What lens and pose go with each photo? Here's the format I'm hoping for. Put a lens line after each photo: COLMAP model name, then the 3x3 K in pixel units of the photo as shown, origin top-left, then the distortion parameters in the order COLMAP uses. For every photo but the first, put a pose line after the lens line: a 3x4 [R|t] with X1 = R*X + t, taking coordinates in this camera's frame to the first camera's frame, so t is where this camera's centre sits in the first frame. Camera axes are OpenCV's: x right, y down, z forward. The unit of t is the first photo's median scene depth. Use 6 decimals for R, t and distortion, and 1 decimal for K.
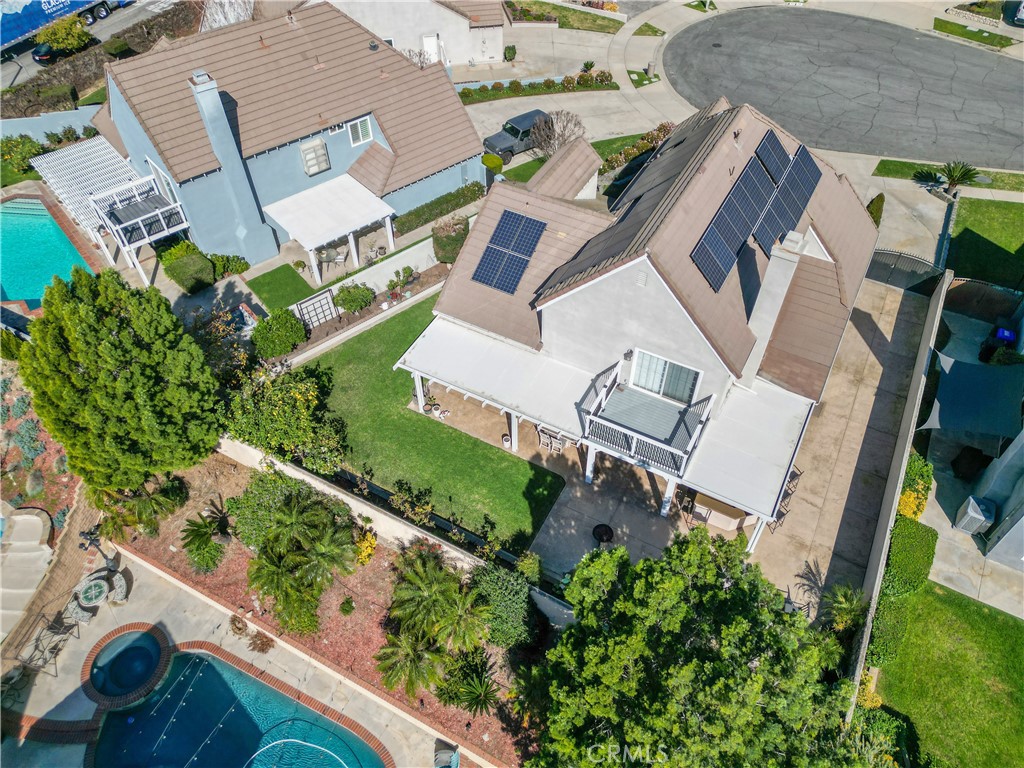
lens RADIAL K [[719.0, 0, 510.2], [0, 719.0, 384.8], [0, 0, 1]] dist [0.062978, -0.048108]
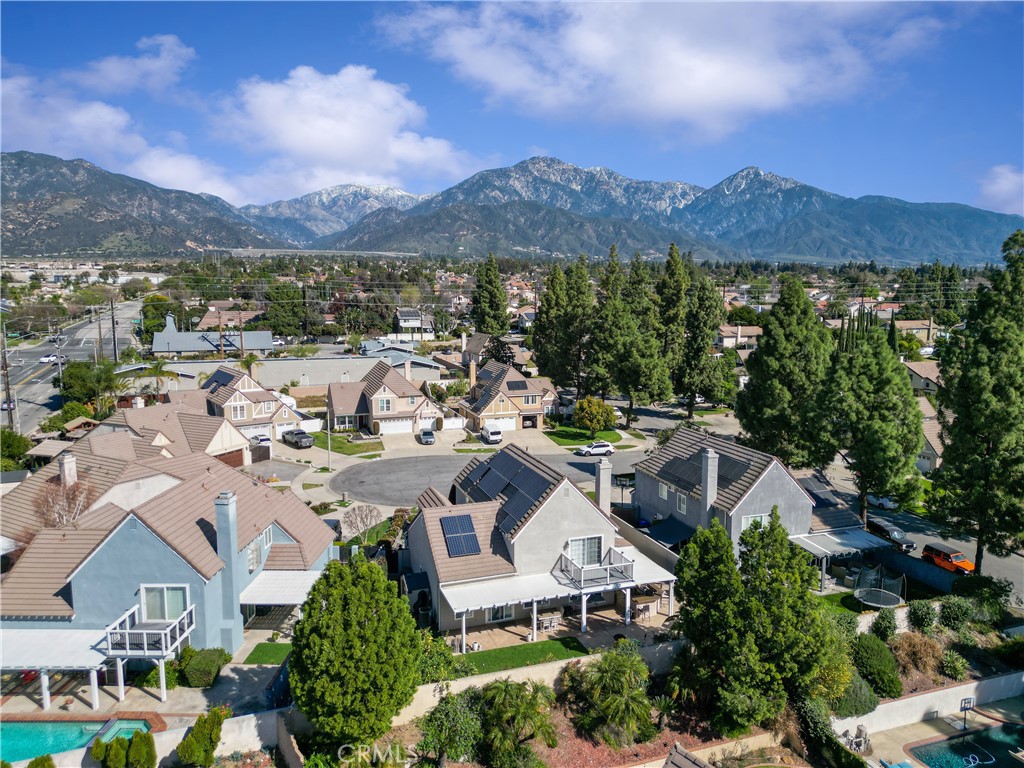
lens RADIAL K [[719.0, 0, 513.7], [0, 719.0, 385.1], [0, 0, 1]] dist [0.062978, -0.048108]
pose [[0.667975, -0.093947, 0.738230, -0.958726], [0.547776, 0.733554, -0.402294, 0.250241], [-0.503737, 0.673107, 0.541458, -0.139943]]
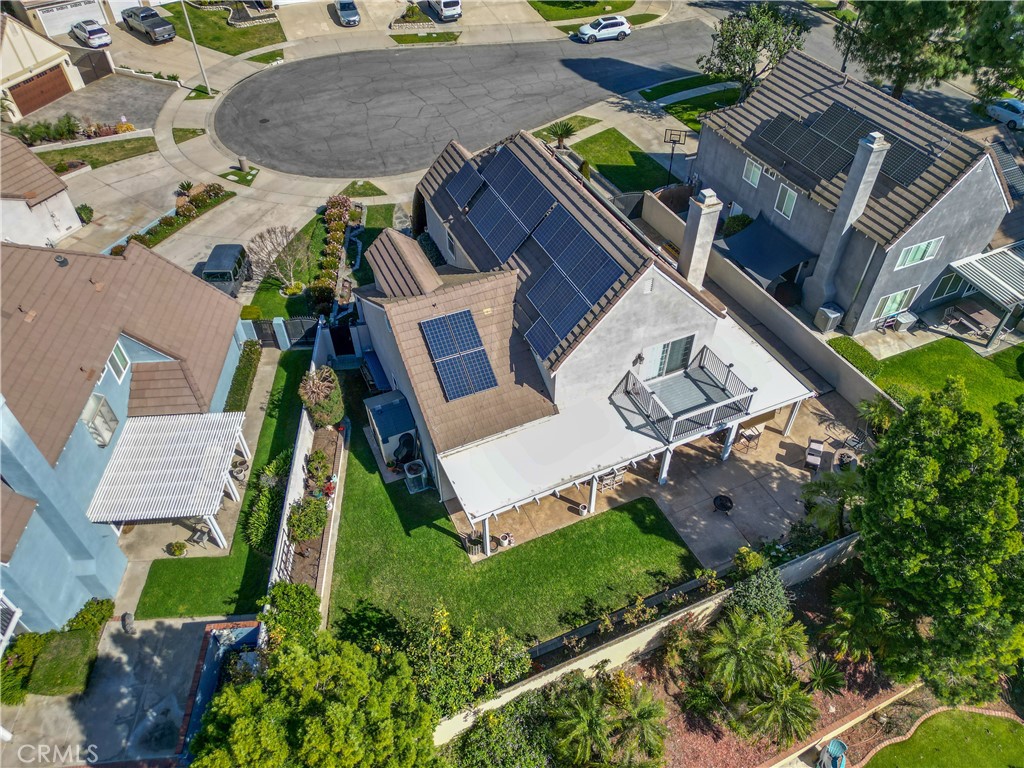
lens RADIAL K [[719.0, 0, 512.5], [0, 719.0, 385.1], [0, 0, 1]] dist [0.062978, -0.048108]
pose [[0.599406, -0.563458, 0.568530, -0.454536], [0.595549, 0.788502, 0.153575, -0.226868], [-0.534821, 0.246534, 0.808200, 0.194899]]
